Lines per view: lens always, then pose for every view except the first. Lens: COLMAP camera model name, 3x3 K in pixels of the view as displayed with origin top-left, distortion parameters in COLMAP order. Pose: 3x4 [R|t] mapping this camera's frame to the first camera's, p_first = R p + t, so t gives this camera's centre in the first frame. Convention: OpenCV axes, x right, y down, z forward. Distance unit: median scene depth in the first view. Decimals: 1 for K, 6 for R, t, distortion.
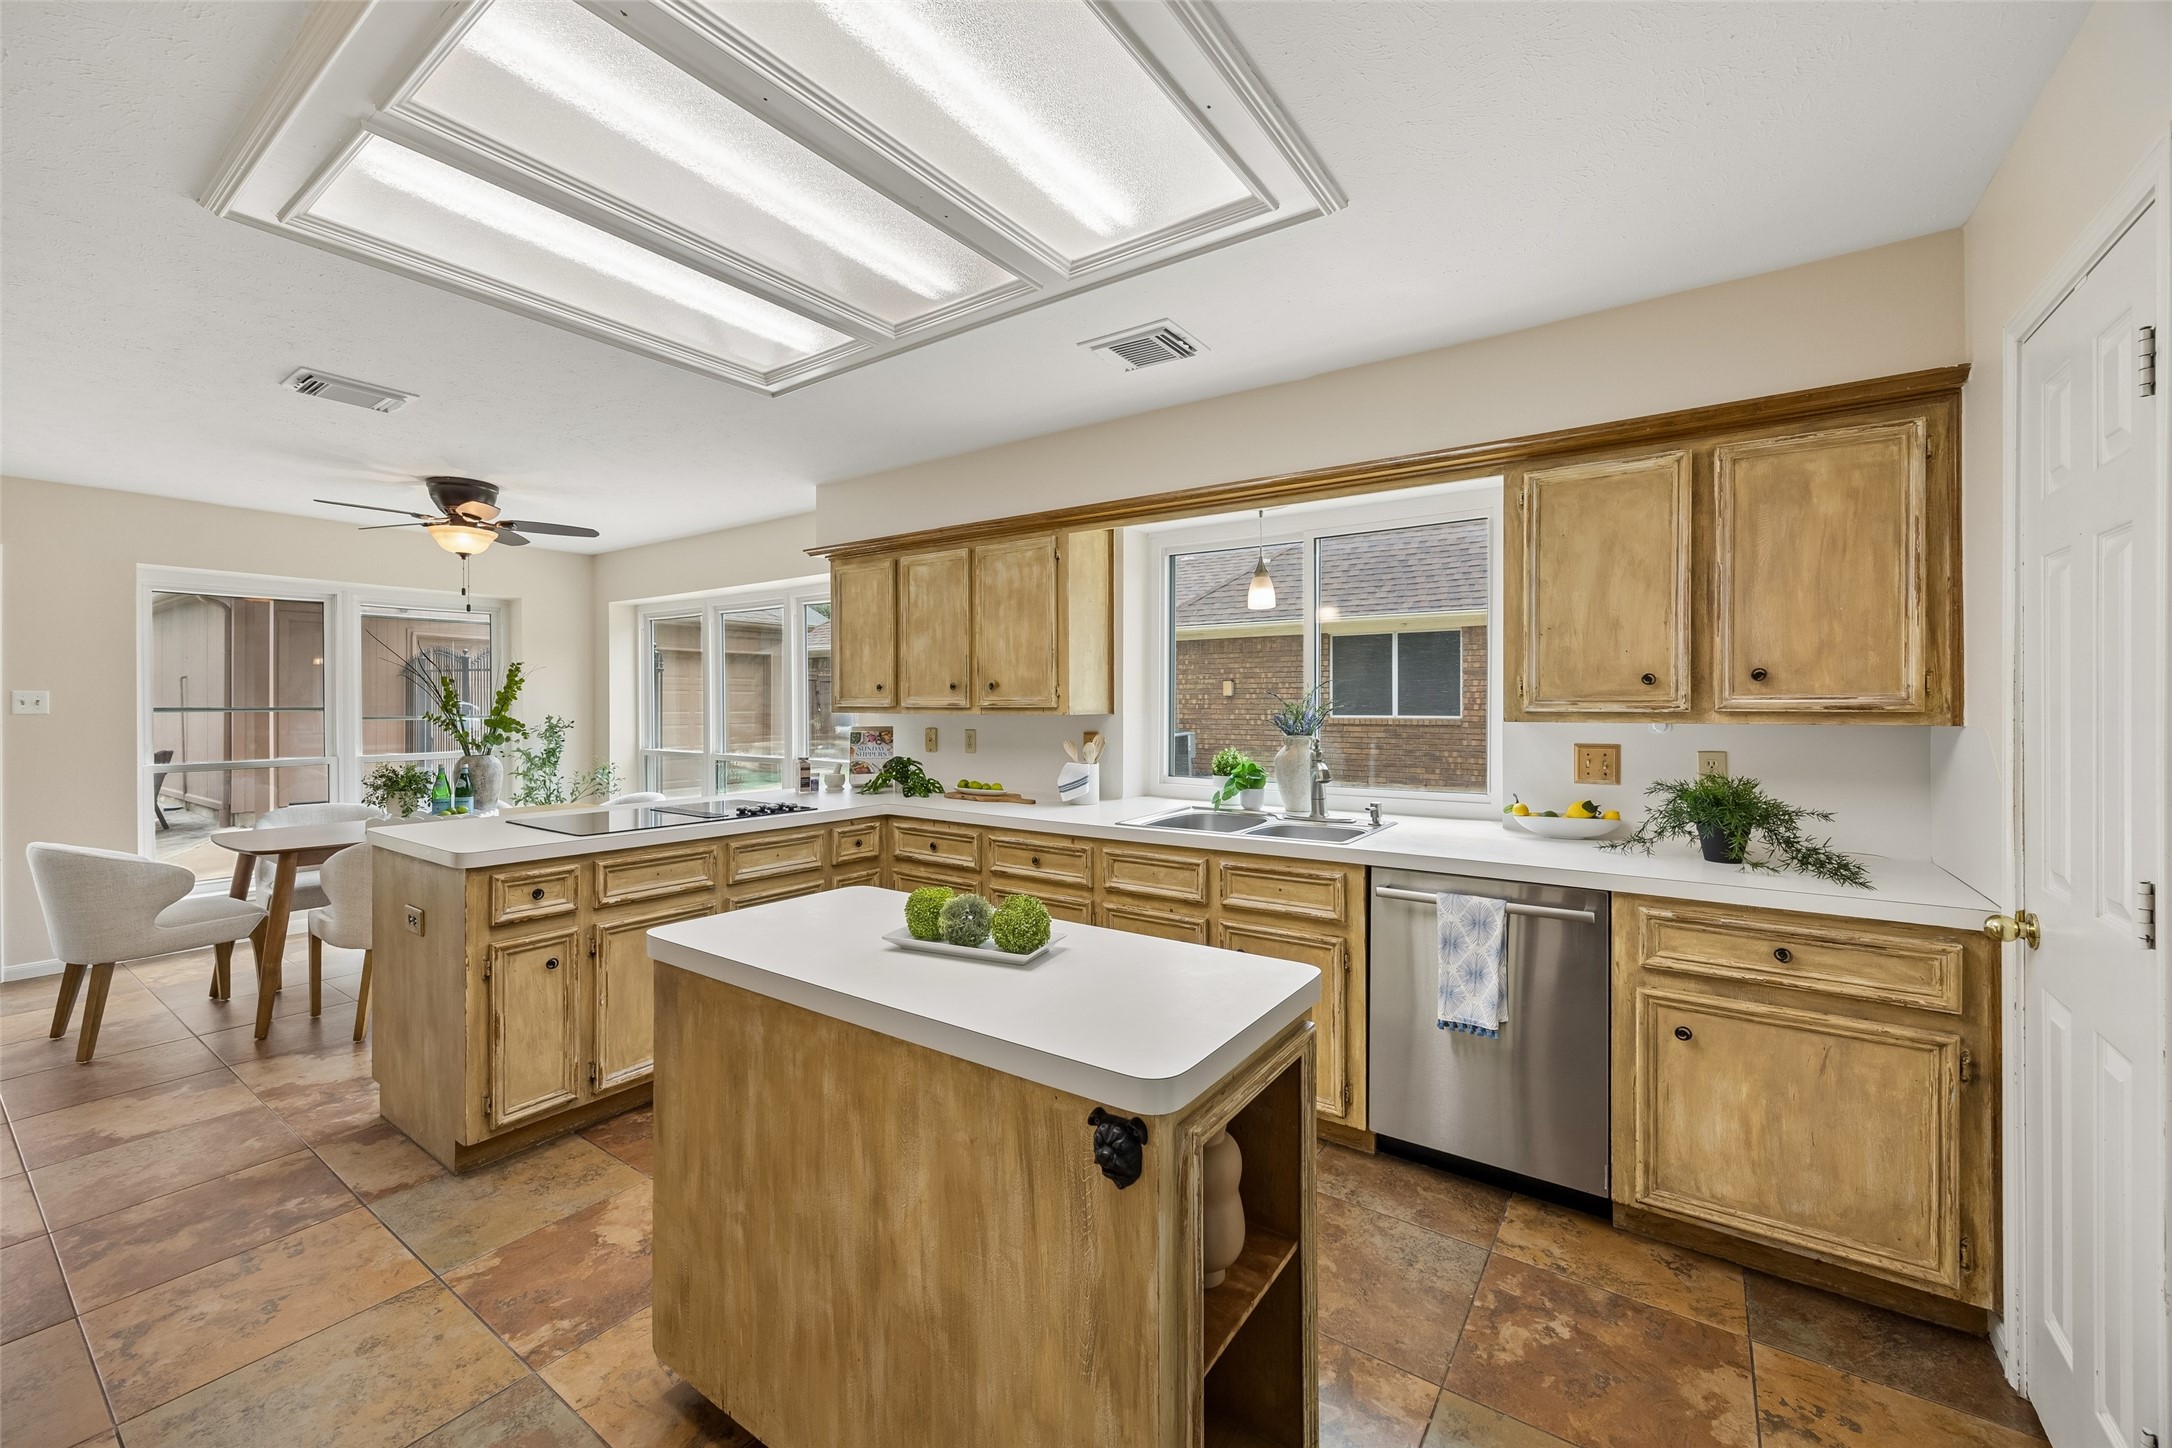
lens RADIAL K [[846.7, 0, 1091.1], [0, 846.7, 706.8], [0, 0, 1]] dist [-0.001398, 0.000342]
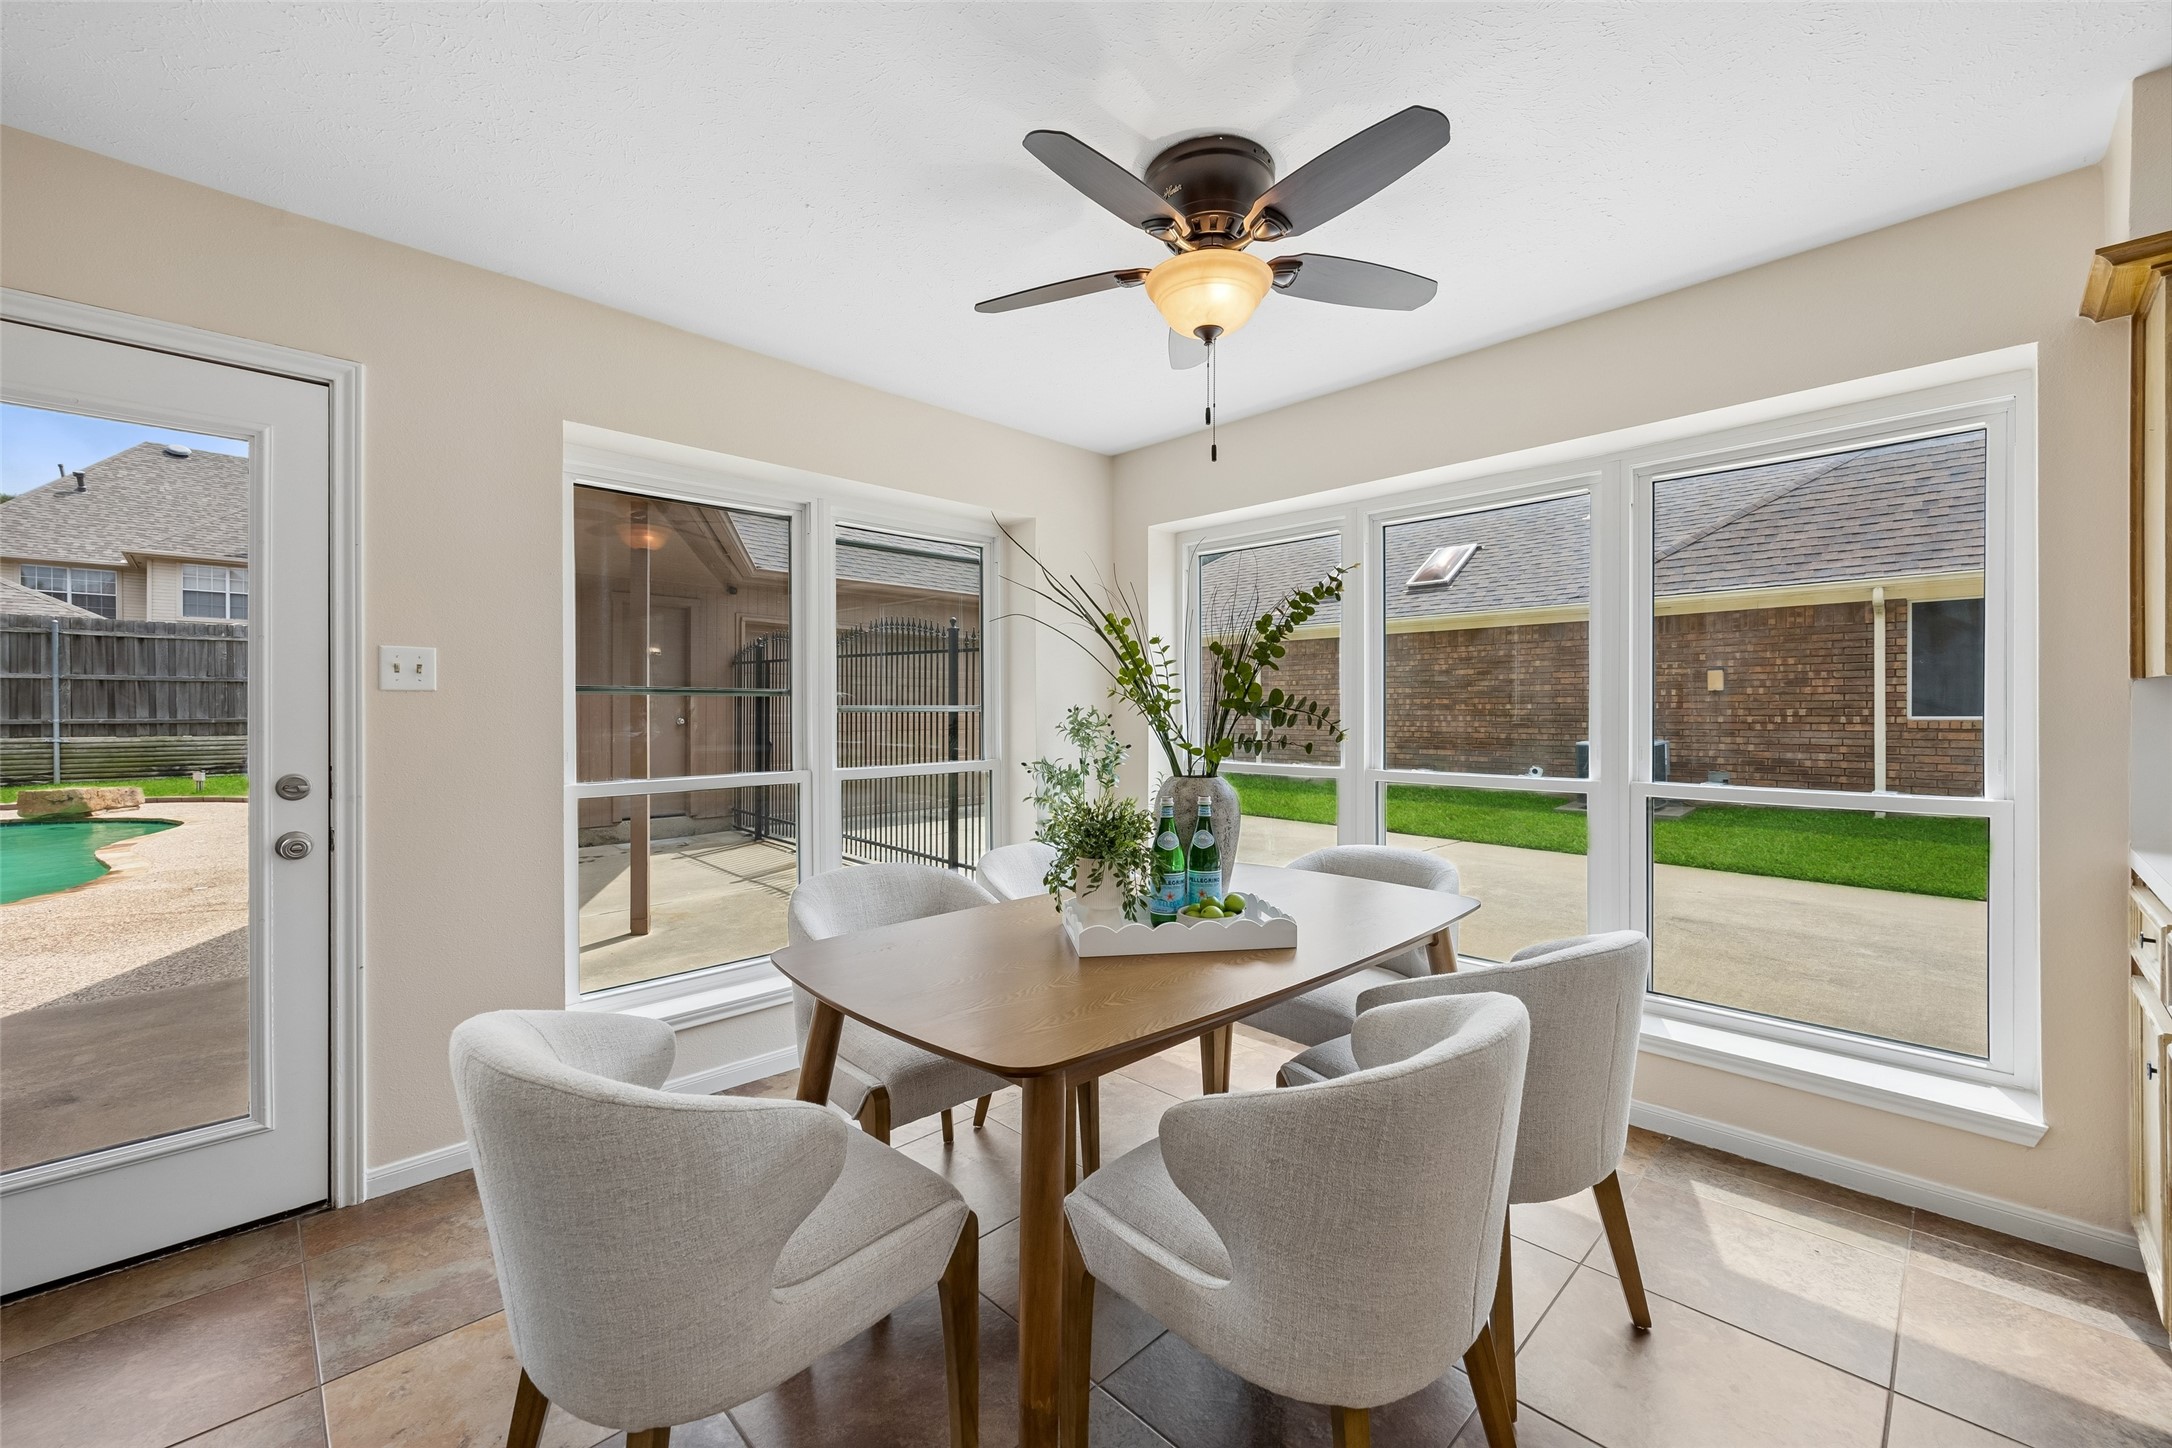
lens RADIAL K [[846.7, 0, 1088.8], [0, 846.7, 714.1], [0, 0, 1]] dist [-0.001398, 0.000342]
pose [[0.983767, -0.001764, -0.179440, -0.719579], [0.001282, 0.999995, -0.002803, 0.024554], [0.179444, 0.002528, 0.983765, 0.540319]]
